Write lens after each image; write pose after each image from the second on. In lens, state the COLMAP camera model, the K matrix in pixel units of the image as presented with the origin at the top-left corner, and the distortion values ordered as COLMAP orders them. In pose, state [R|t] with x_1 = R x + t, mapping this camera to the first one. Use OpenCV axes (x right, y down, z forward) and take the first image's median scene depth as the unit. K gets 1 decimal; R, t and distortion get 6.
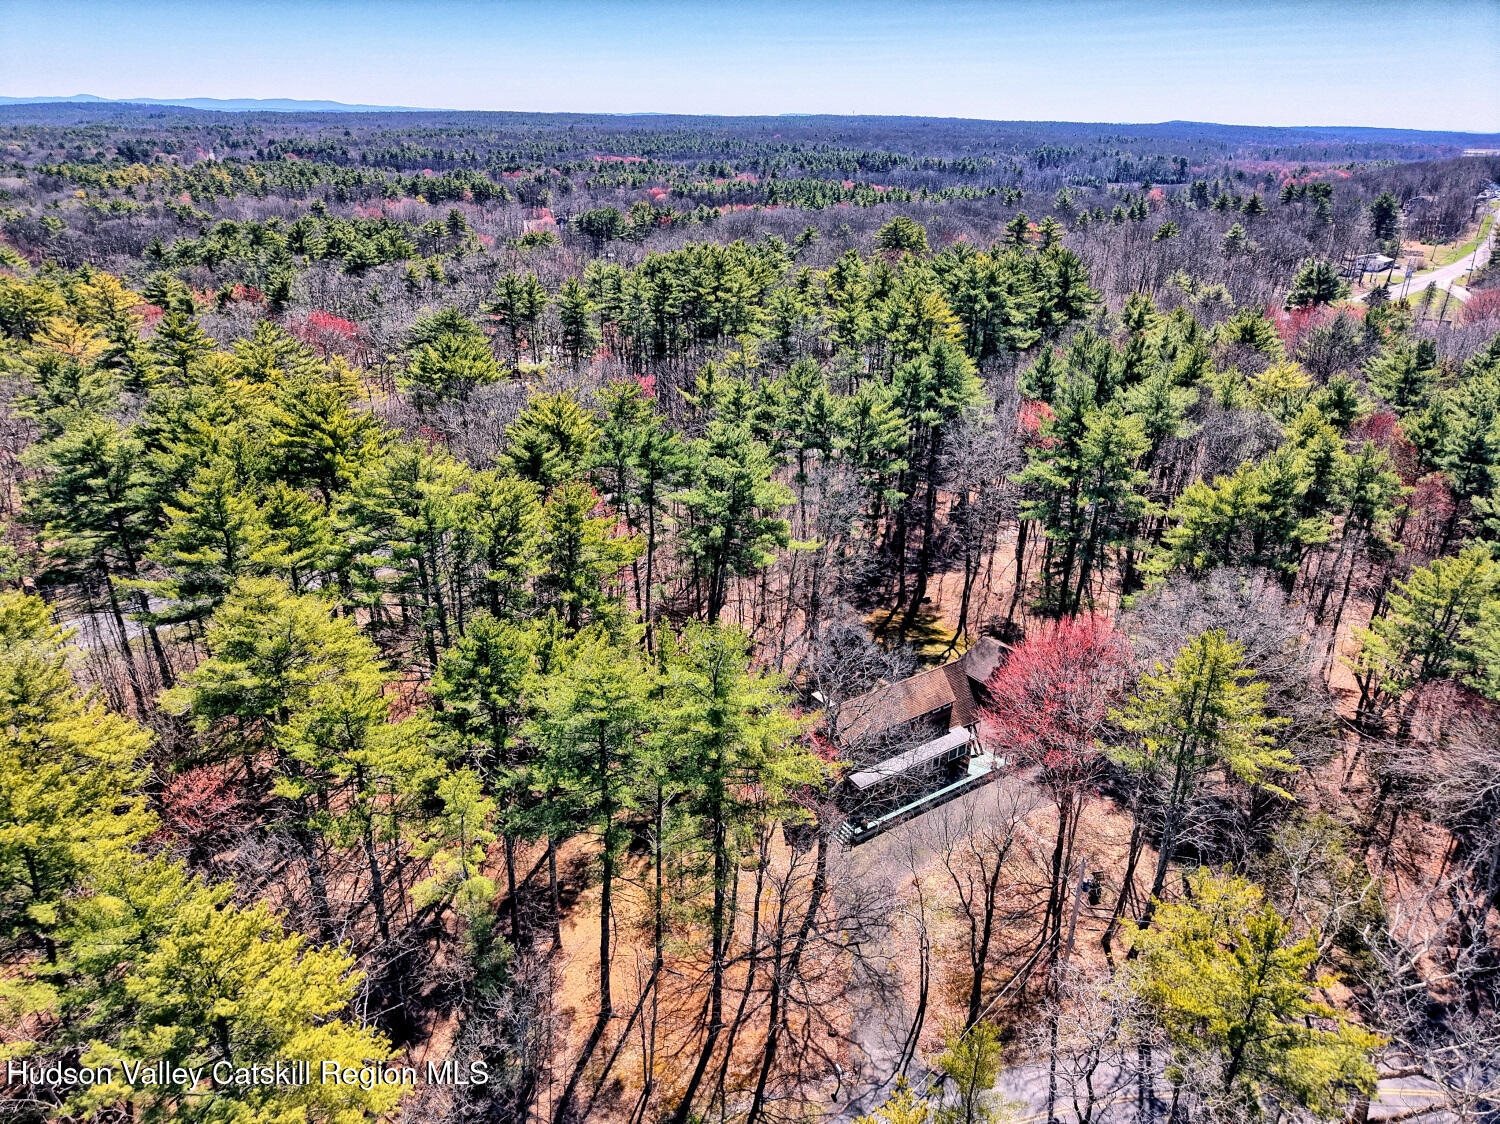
lens RADIAL K [[1012.6, 0, 739.7], [0, 1012.6, 561.6], [0, 0, 1]] dist [0.022092, -0.022458]
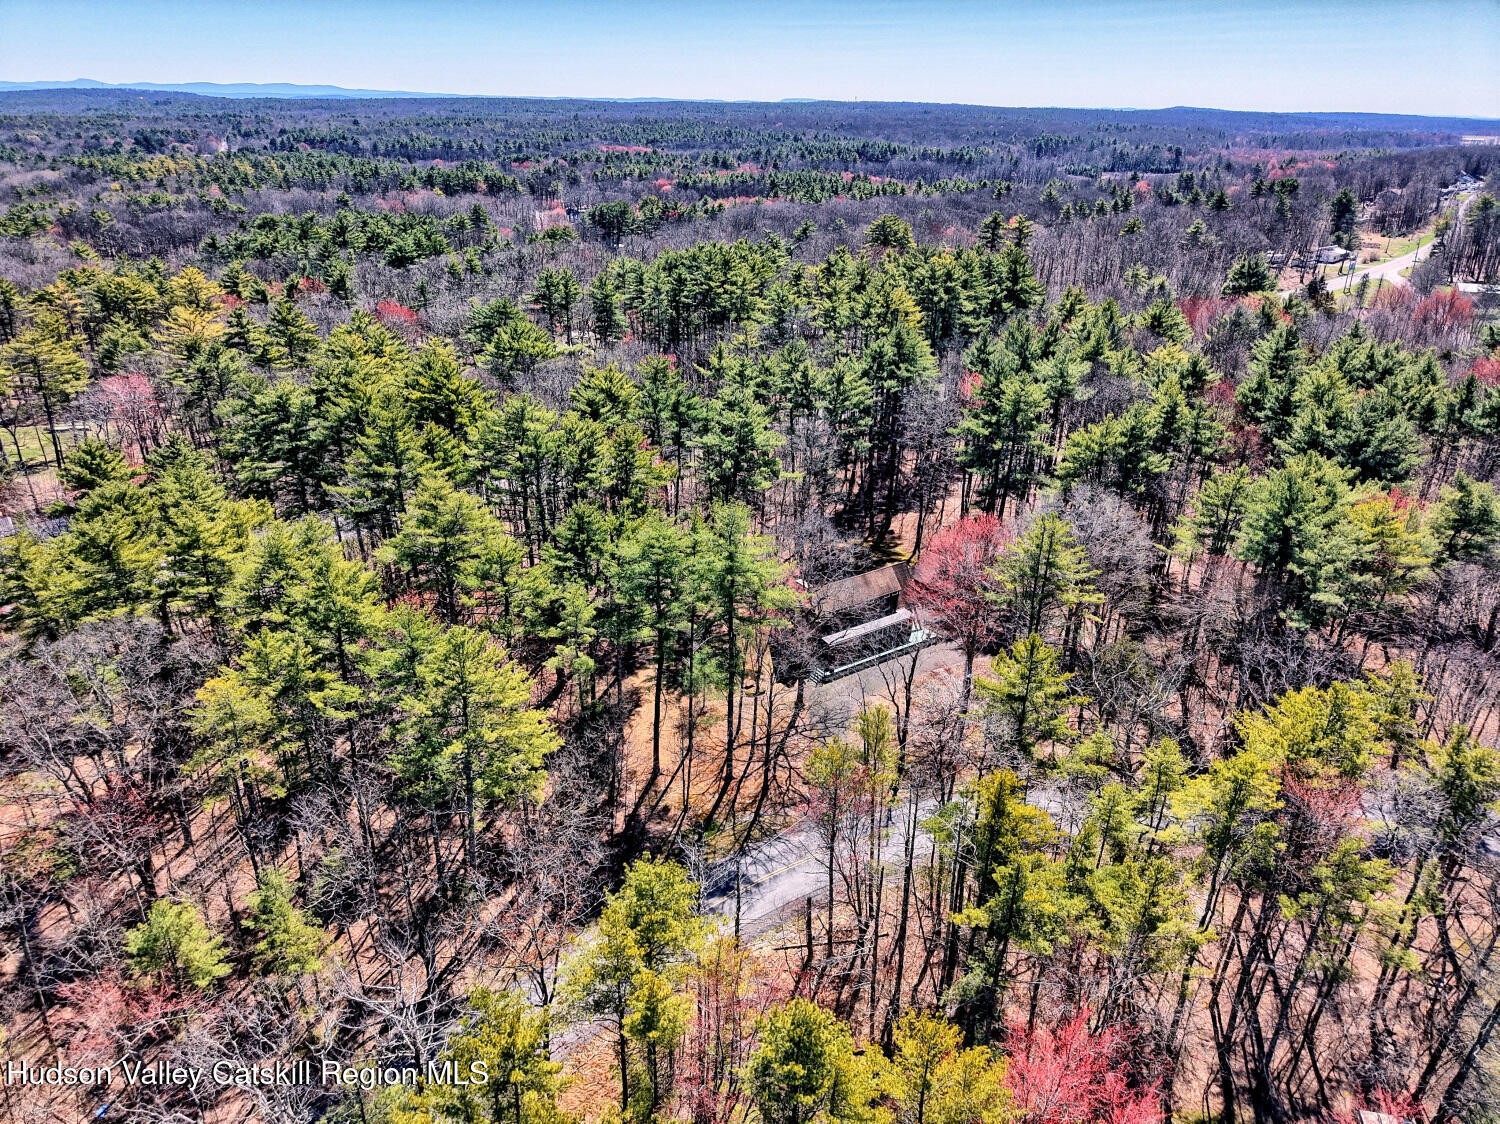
lens RADIAL K [[1012.6, 0, 739.8], [0, 1012.6, 576.3], [0, 0, 1]] dist [0.022092, -0.022458]
pose [[0.999998, 0.001160, -0.001425, -0.002927], [-0.001123, 0.999674, 0.025512, 0.061709], [0.001454, -0.025511, 0.999673, -0.270712]]
